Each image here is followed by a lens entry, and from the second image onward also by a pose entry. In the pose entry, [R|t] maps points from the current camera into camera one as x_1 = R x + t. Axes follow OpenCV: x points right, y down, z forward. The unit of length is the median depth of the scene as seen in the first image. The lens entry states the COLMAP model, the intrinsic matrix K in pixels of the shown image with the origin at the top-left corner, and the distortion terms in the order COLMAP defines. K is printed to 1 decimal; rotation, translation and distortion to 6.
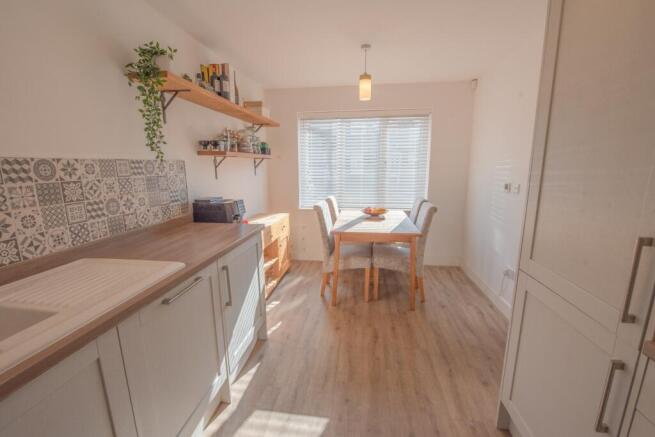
lens RADIAL K [[282.3, 0, 327.5], [0, 282.3, 218.5], [0, 0, 1]] dist [-0.000974, -0.000143]
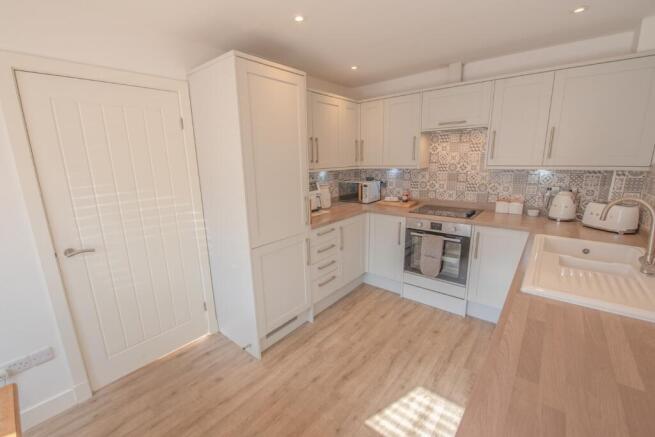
lens RADIAL K [[275.0, 0, 327.5], [0, 275.0, 218.5], [0, 0, 1]] dist [-0.000107, -0.000068]
pose [[-0.845381, -0.087967, 0.526870, -0.334052], [0.132689, 0.920848, 0.366651, -0.358718], [-0.517420, 0.379870, -0.766795, 1.508704]]
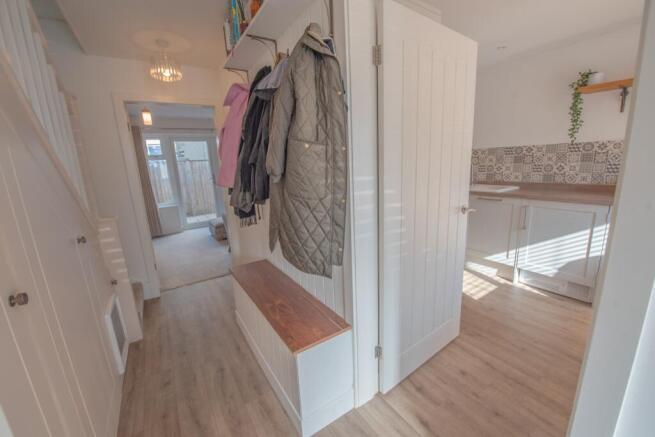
lens RADIAL K [[259.1, 0, 327.5], [0, 259.1, 218.5], [0, 0, 1]] dist [0.000749, 0.000151]
pose [[-0.749101, 0.180235, -0.637466, 1.550159], [-0.081351, 0.929966, 0.358533, -0.227644], [0.657441, 0.320436, -0.681976, 1.254584]]
